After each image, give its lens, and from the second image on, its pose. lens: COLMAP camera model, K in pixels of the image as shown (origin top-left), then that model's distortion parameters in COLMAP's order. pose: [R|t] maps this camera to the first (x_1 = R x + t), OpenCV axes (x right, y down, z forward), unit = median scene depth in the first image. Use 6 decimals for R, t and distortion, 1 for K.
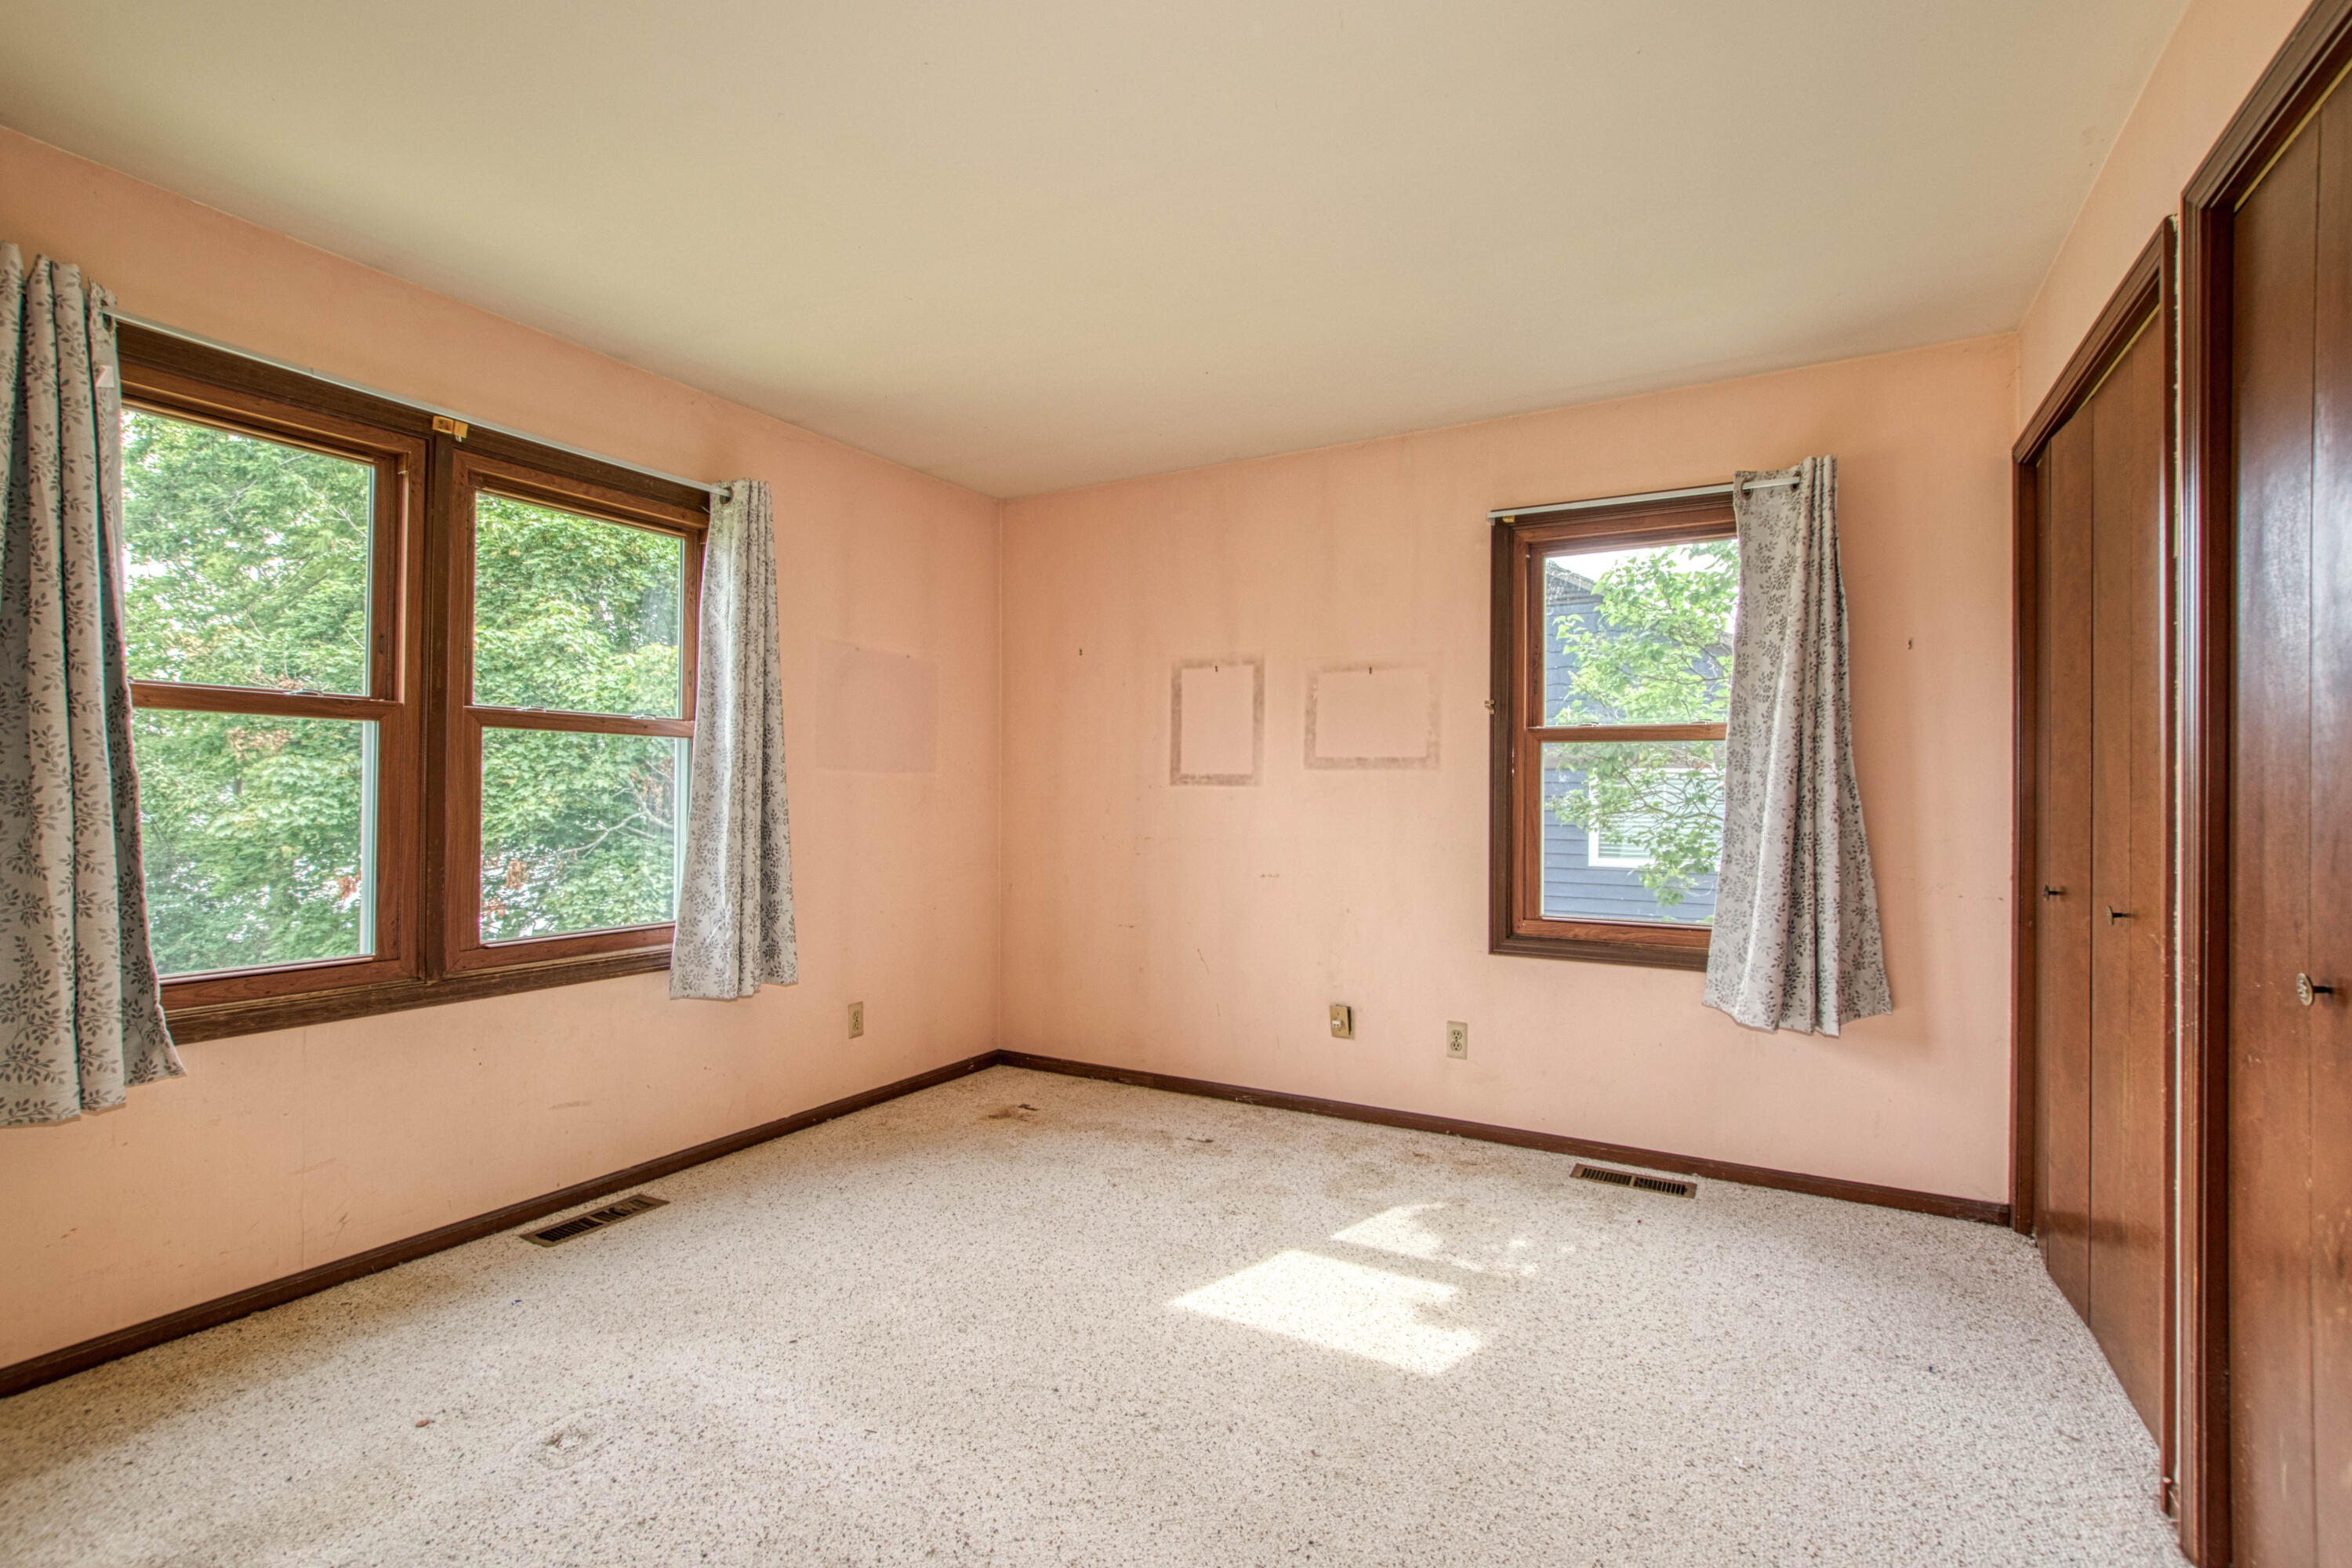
lens RADIAL K [[1026.0, 0, 1176.0], [0, 1026.0, 784.0], [0, 0, 1]] dist [-0.000962, 0.000536]
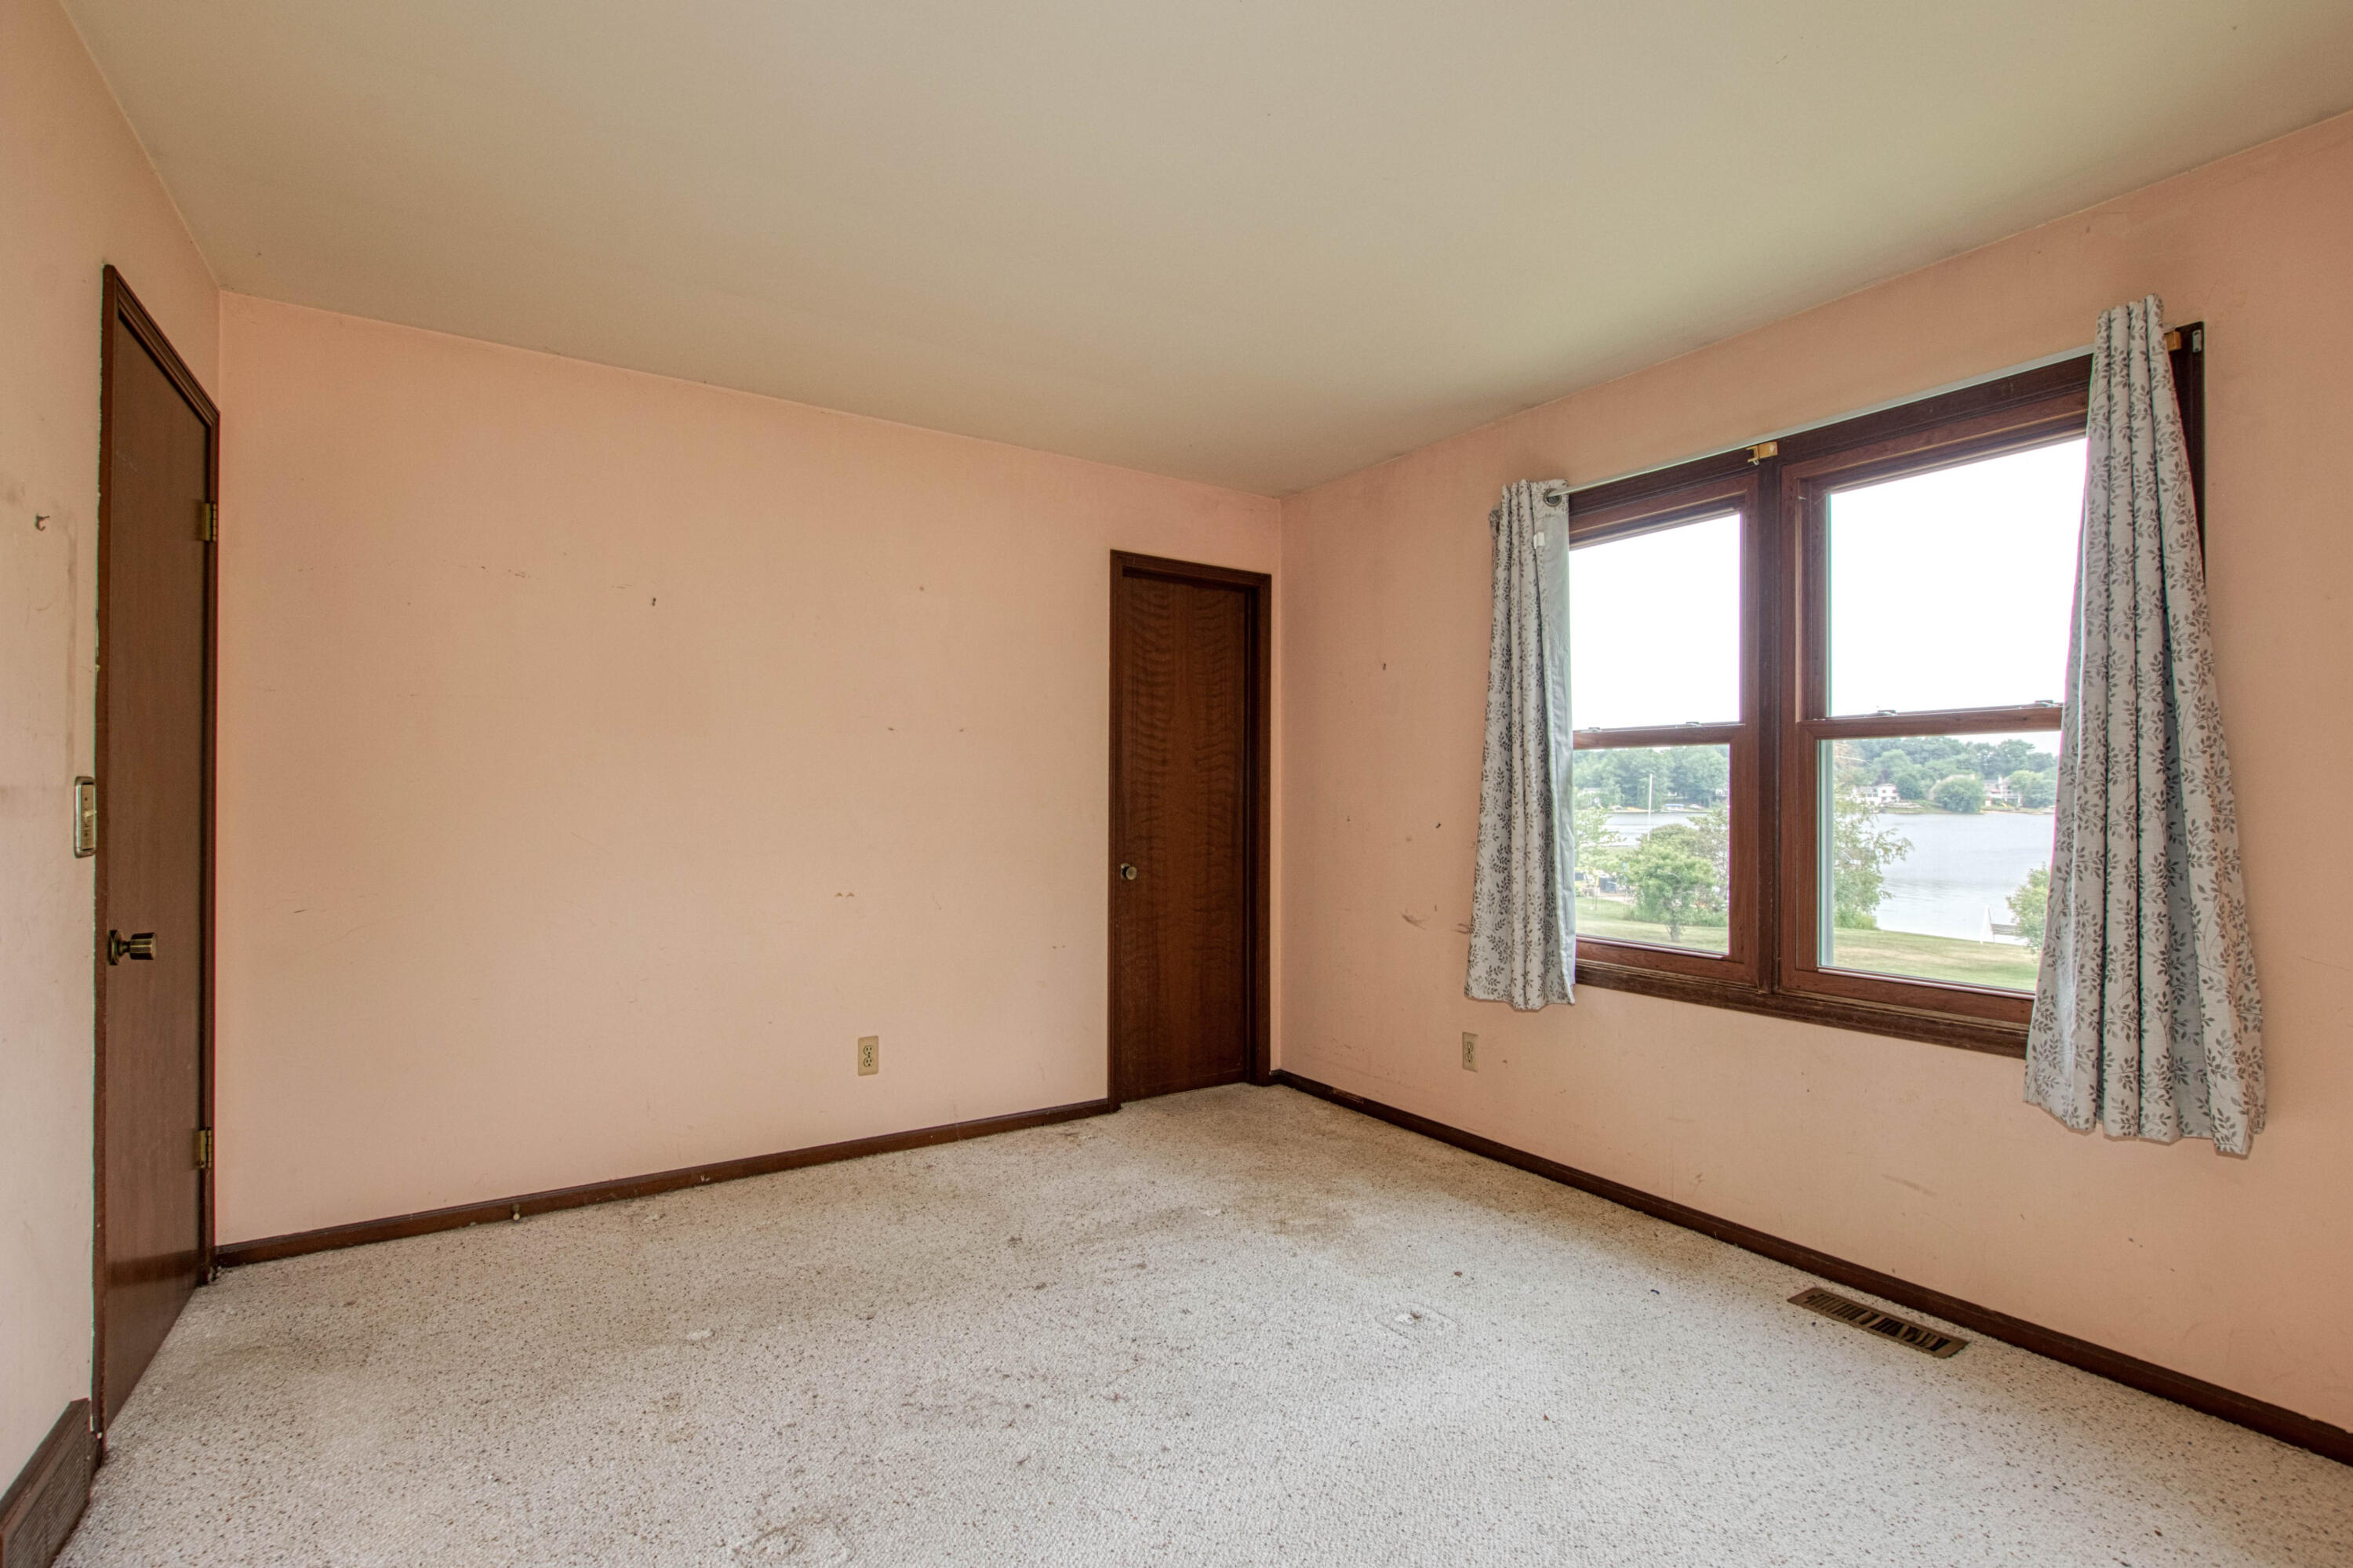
lens RADIAL K [[1163.6, 0, 1191.9], [0, 1163.6, 793.2], [0, 0, 1]] dist [-0.014301, 0.000432]
pose [[-0.469014, -0.019365, -0.882978, 0.580122], [-0.005054, 0.999802, -0.019242, 0.019496], [0.883176, -0.004562, -0.469019, 1.044224]]
